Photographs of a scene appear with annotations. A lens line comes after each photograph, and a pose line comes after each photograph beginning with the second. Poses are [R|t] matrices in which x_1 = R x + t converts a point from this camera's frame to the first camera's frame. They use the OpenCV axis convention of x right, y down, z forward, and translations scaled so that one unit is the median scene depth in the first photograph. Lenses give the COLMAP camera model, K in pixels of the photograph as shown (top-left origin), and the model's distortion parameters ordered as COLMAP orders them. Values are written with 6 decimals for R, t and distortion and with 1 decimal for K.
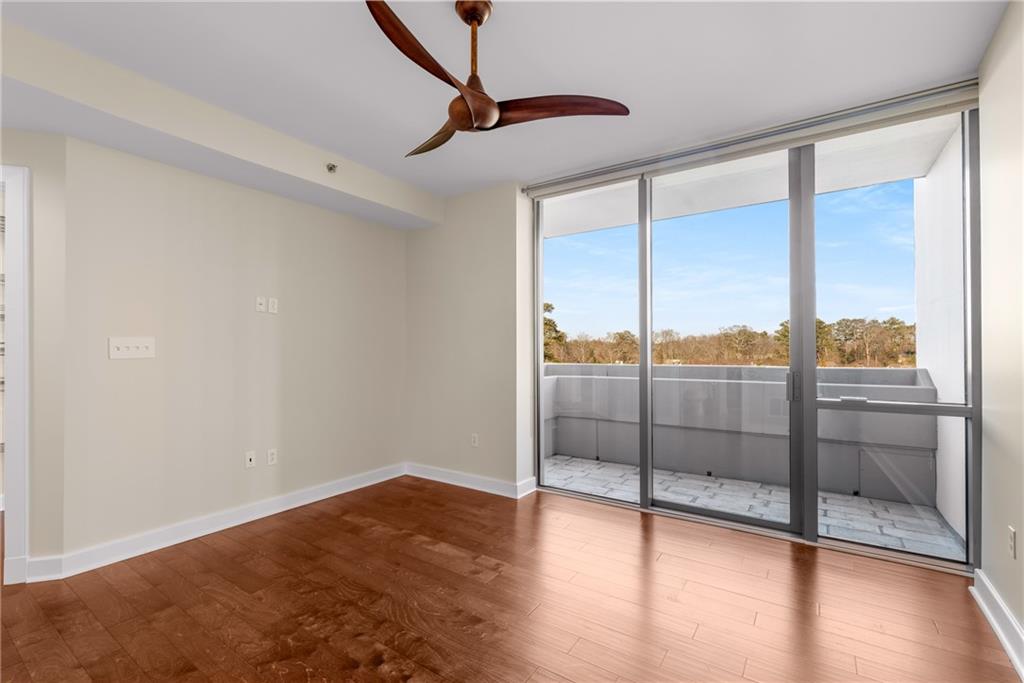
lens RADIAL K [[455.0, 0, 516.4], [0, 455.0, 346.5], [0, 0, 1]] dist [0.000756, 0.000181]
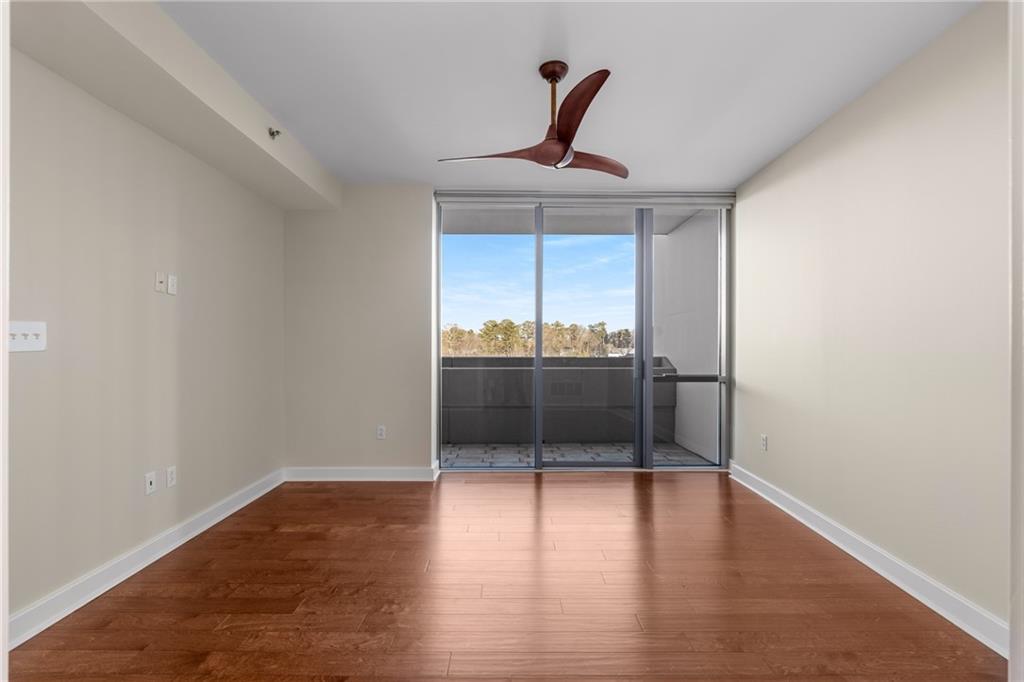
lens RADIAL K [[450.0, 0, 515.2], [0, 450.0, 345.1], [0, 0, 1]] dist [0.000247, 0.000204]
pose [[0.819332, 0.003201, 0.573311, -0.493868], [-0.006978, 0.999966, 0.004388, 0.006911], [-0.573277, -0.007596, 0.819326, 0.020414]]
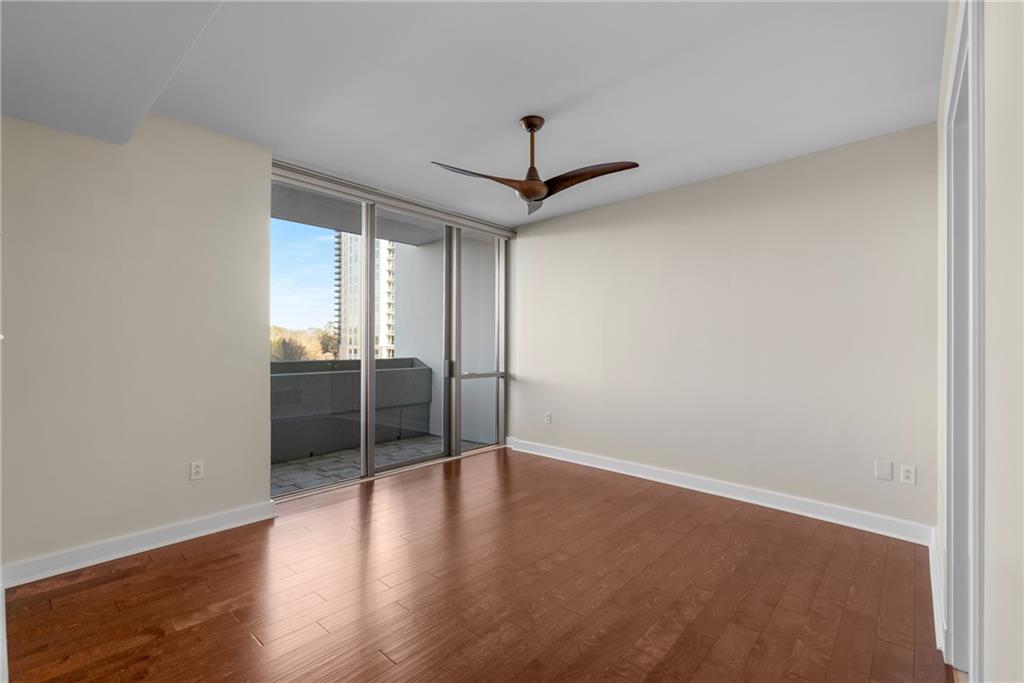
lens RADIAL K [[455.0, 0, 516.4], [0, 455.0, 346.5], [0, 0, 1]] dist [0.000756, 0.000181]
pose [[0.121403, 0.000404, 0.992603, -0.886641], [-0.004803, 0.999988, 0.000181, 0.005444], [-0.992592, -0.004789, 0.121403, 0.476013]]
